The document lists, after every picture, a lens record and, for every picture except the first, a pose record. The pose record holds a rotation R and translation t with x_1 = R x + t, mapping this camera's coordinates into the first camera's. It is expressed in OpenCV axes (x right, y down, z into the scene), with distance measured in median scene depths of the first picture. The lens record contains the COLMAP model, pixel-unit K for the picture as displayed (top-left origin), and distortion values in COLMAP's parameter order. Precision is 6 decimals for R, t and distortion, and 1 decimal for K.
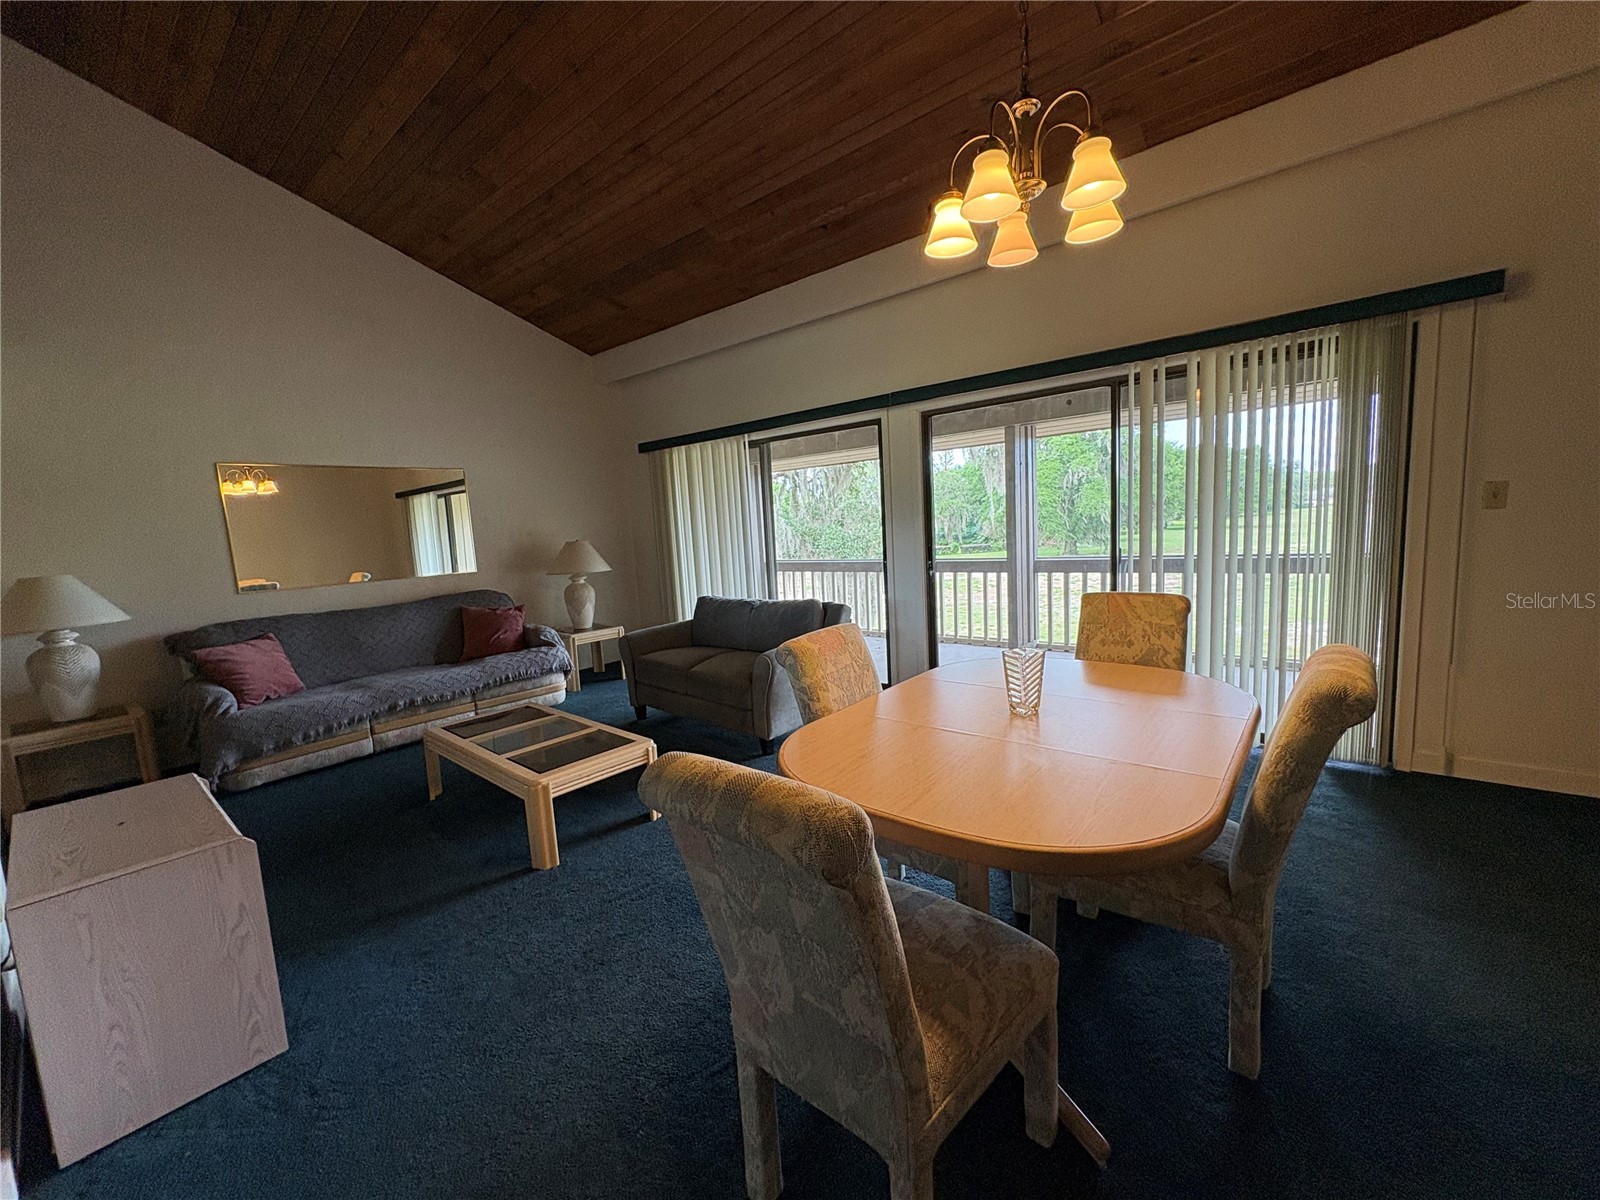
lens RADIAL K [[643.5, 0, 800.0], [0, 643.5, 600.0], [0, 0, 1]] dist [0.029548, 0.000070]
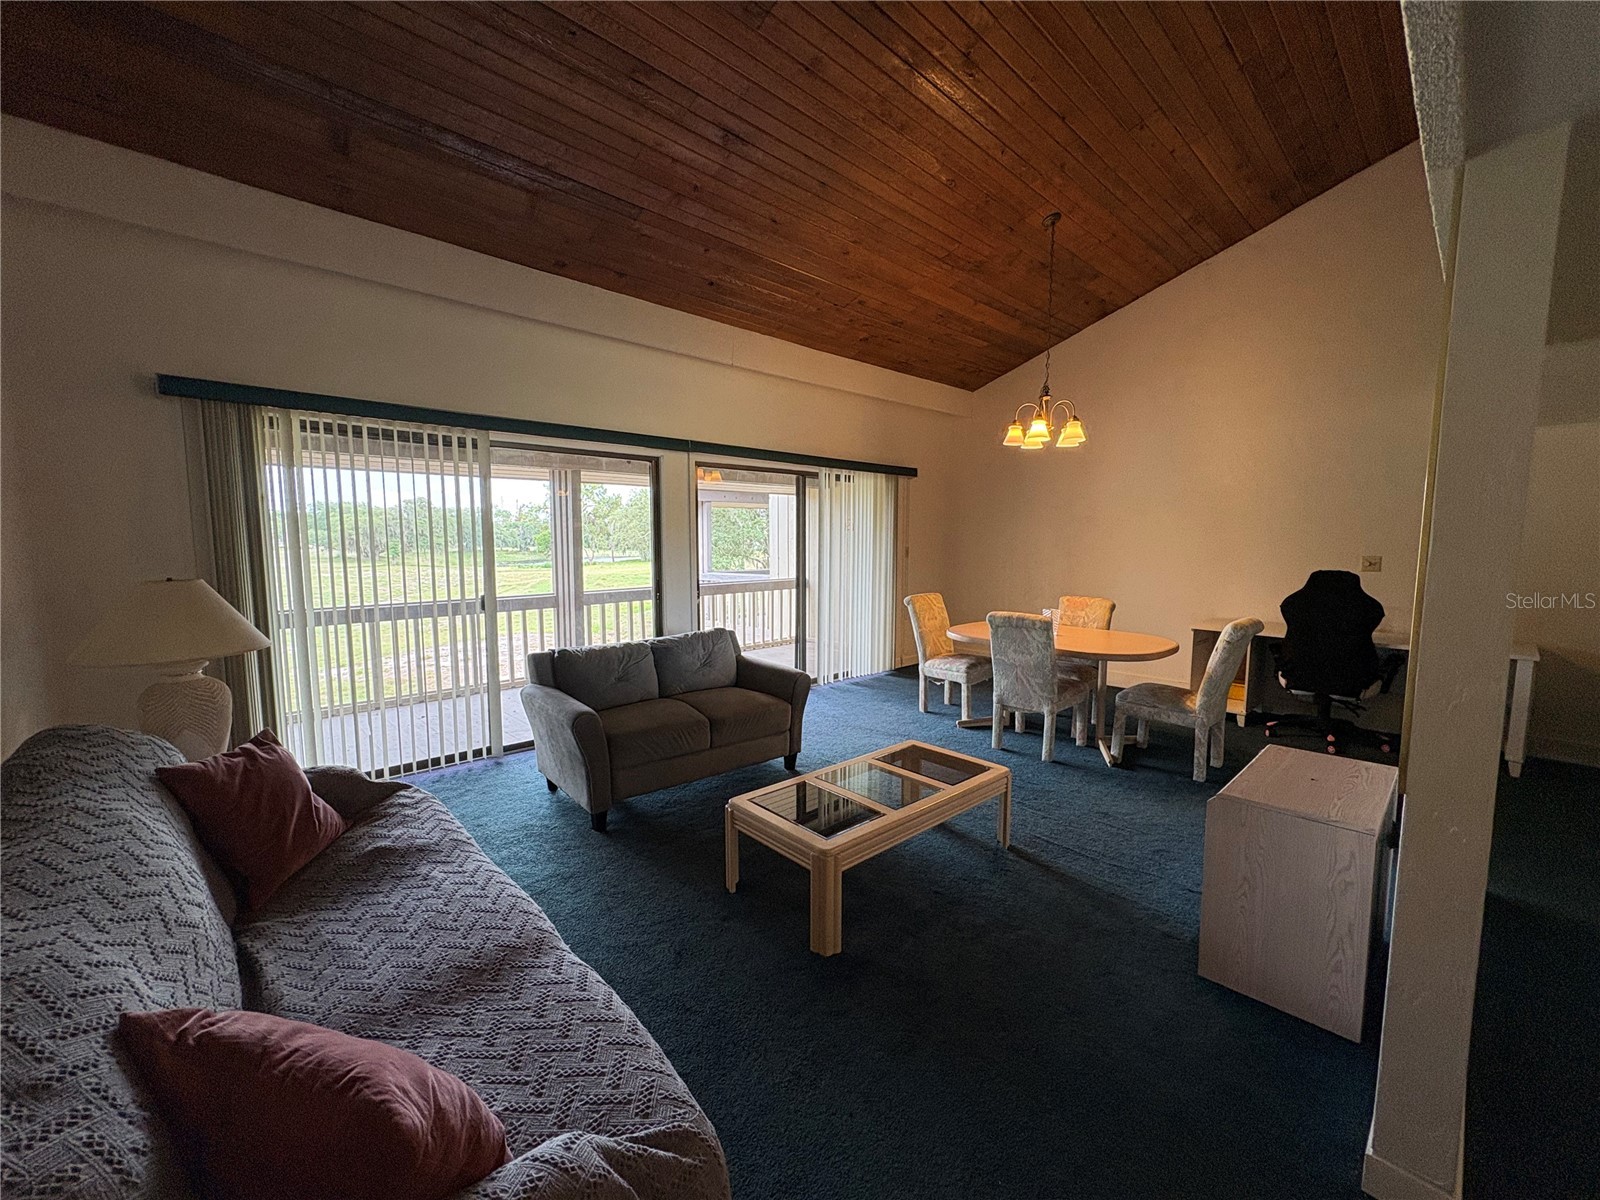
lens RADIAL K [[639.1, 0, 800.0], [0, 639.1, 600.0], [0, 0, 1]] dist [-0.000139, -0.000049]
pose [[0.142625, -0.031281, 0.989282, -0.878964], [0.121626, 0.992479, 0.013848, -0.029415], [-0.982276, 0.118348, 0.145357, 0.636109]]
